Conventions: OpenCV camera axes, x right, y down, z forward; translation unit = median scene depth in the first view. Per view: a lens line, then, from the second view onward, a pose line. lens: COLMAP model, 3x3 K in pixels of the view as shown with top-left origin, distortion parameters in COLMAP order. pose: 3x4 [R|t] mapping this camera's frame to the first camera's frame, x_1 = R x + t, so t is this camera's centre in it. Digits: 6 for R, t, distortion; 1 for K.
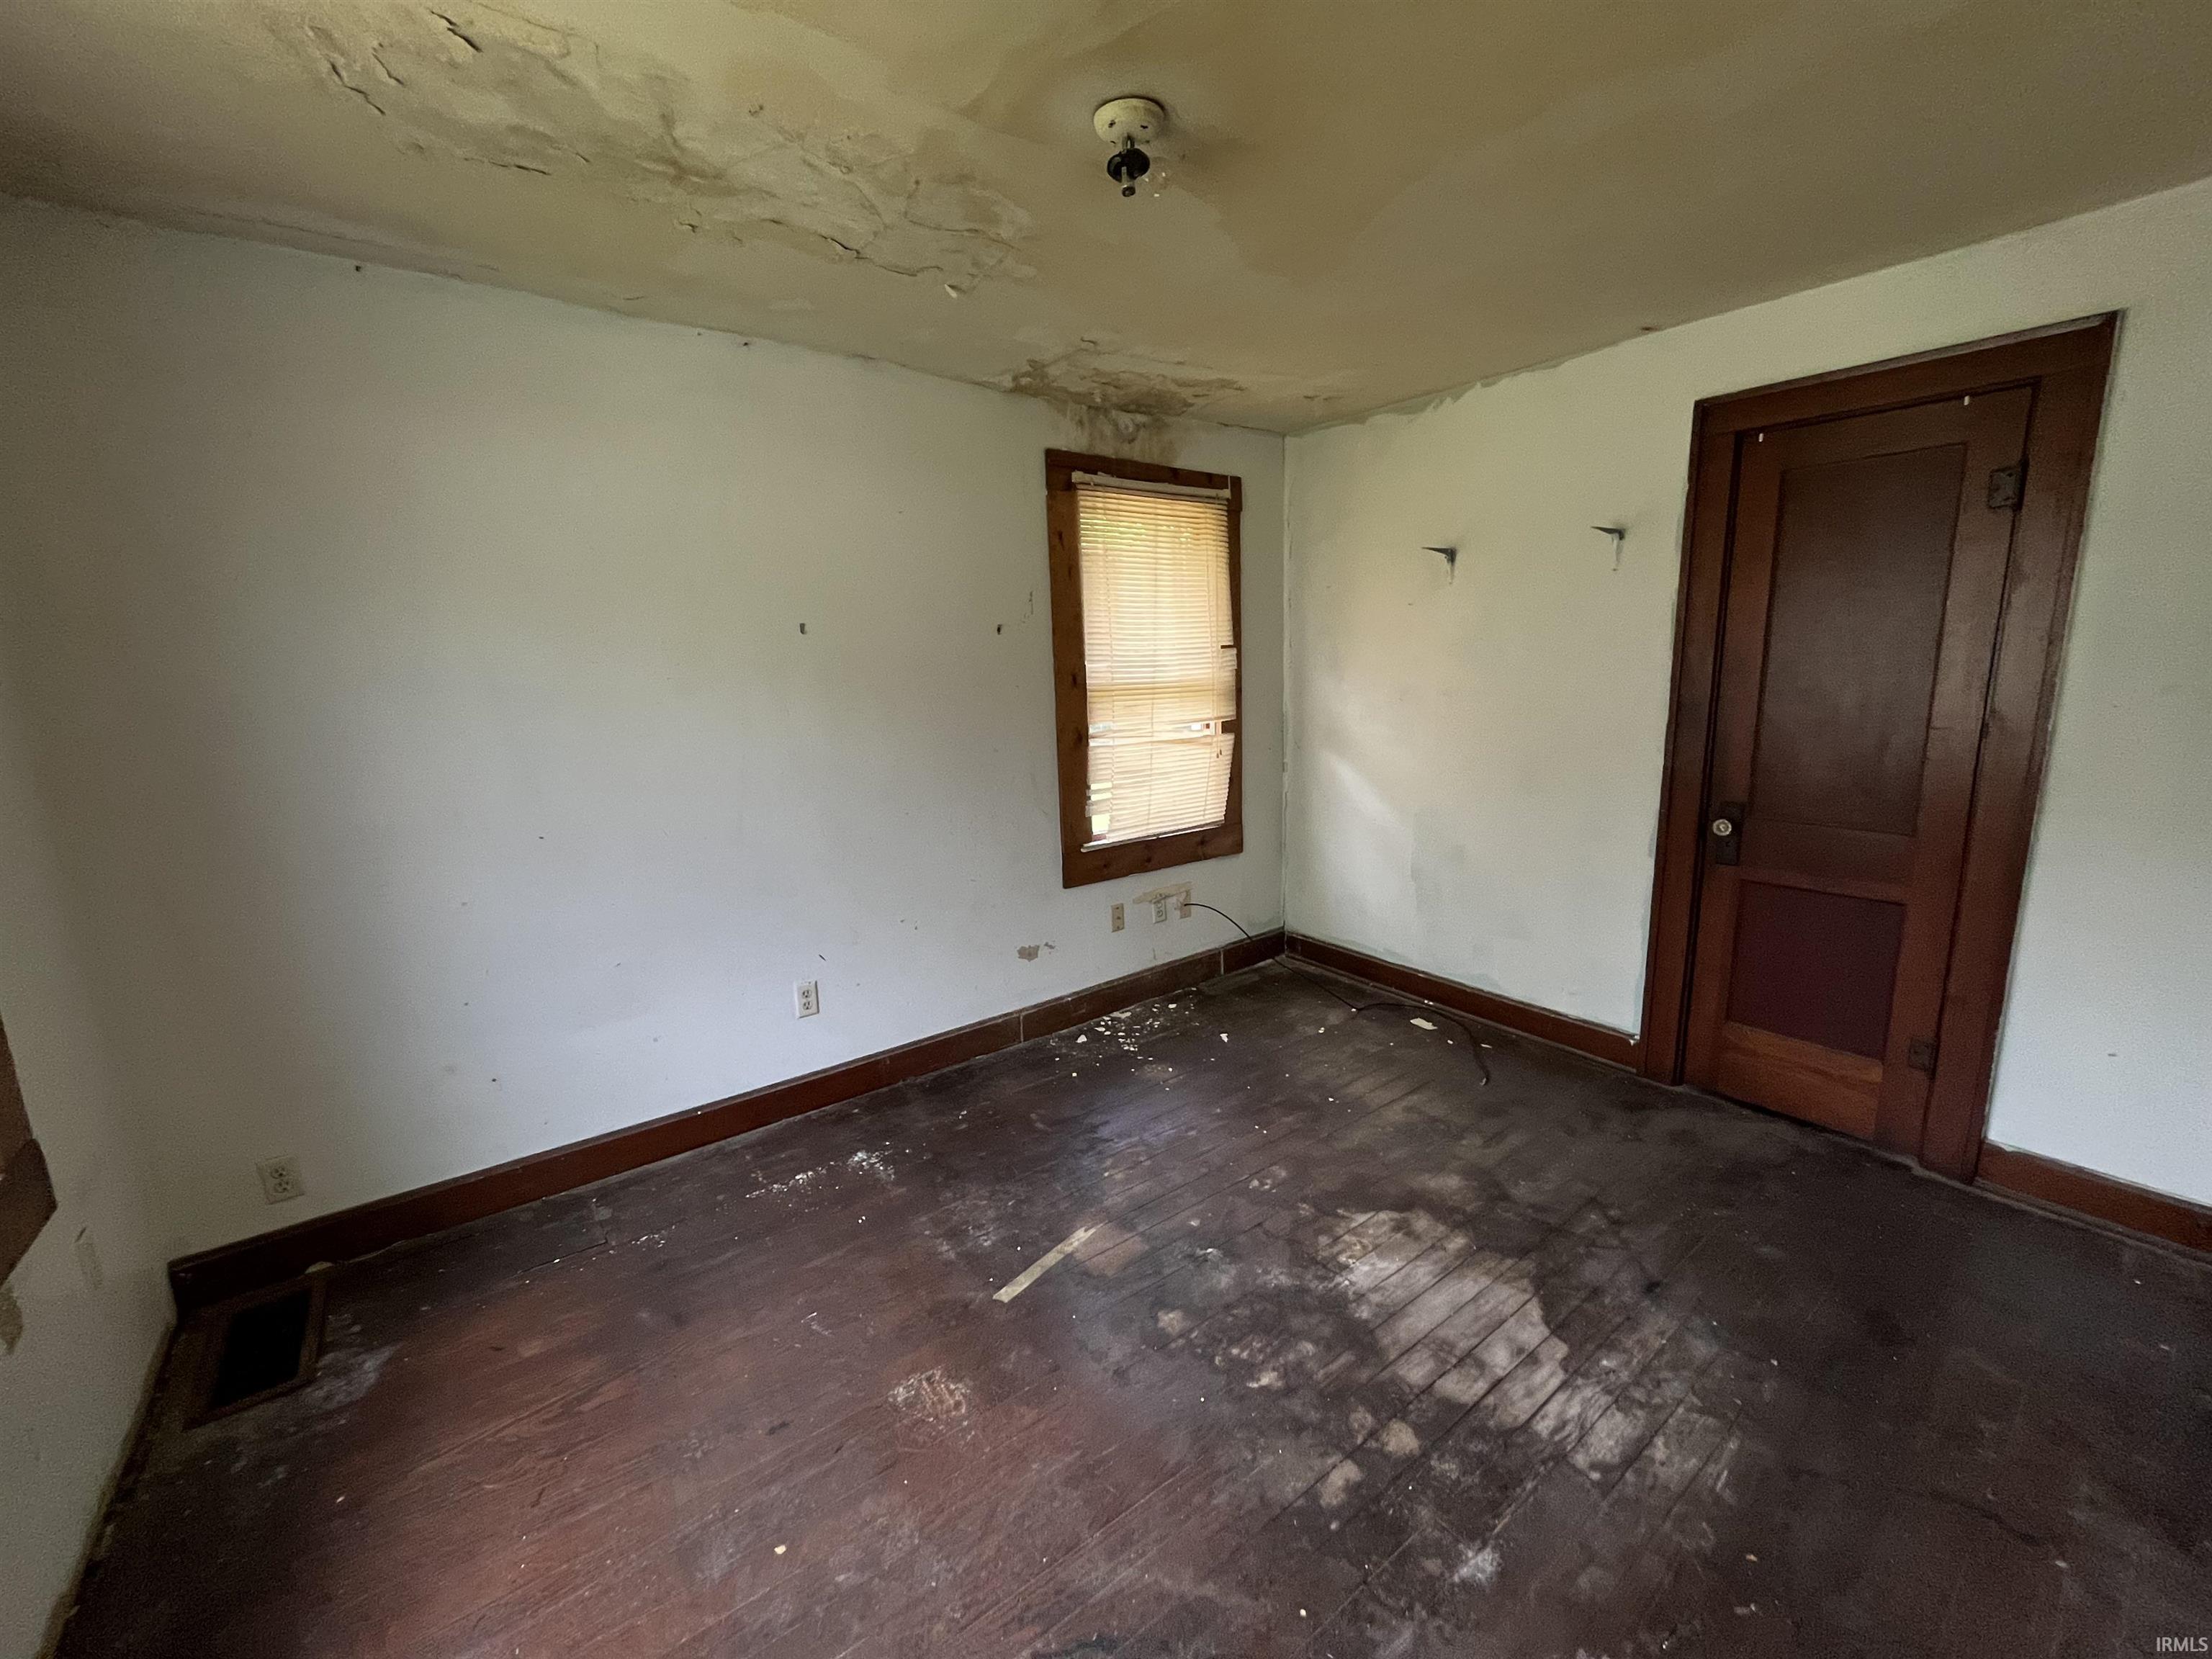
lens RADIAL K [[899.3, 0, 1098.2], [0, 899.3, 830.4], [0, 0, 1]] dist [-0.003971, 0.000215]
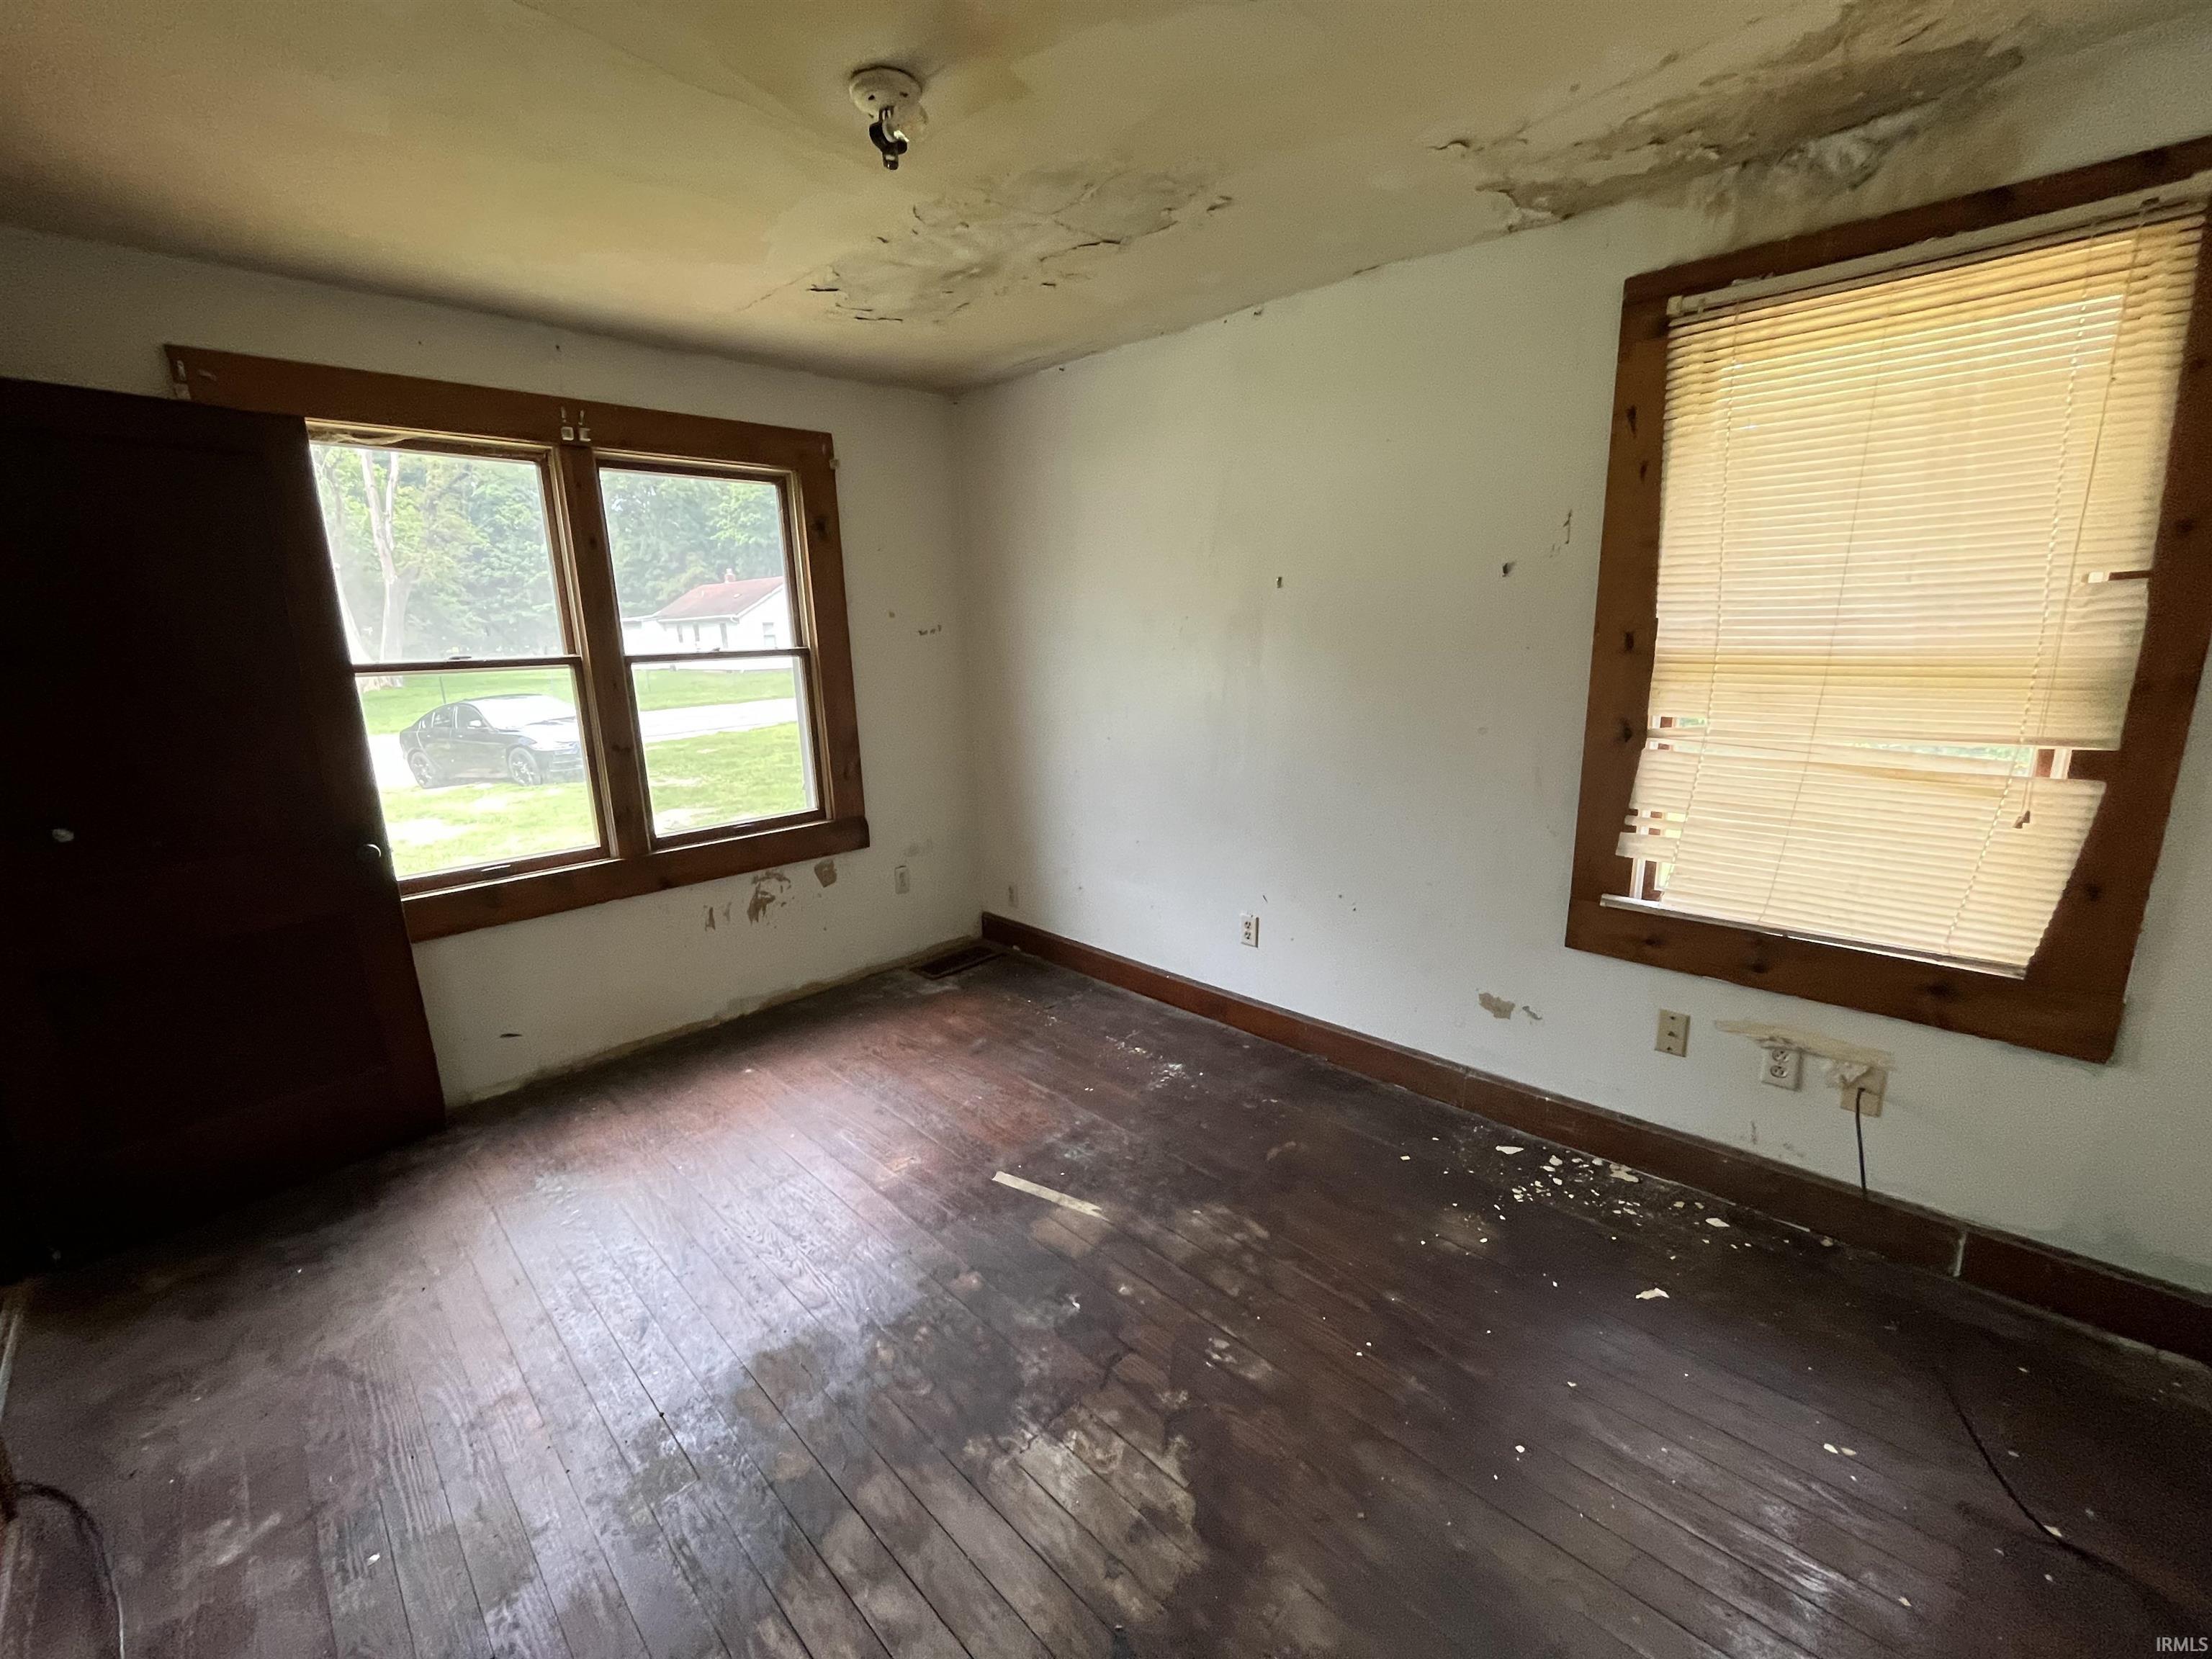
lens RADIAL K [[899.3, 0, 1097.6], [0, 899.3, 828.2], [0, 0, 1]] dist [-0.003971, 0.000215]
pose [[0.137845, 0.242208, -0.960382, 0.642170], [-0.161434, 0.962166, 0.219488, -0.134305], [0.977209, 0.124783, 0.171730, 0.605255]]
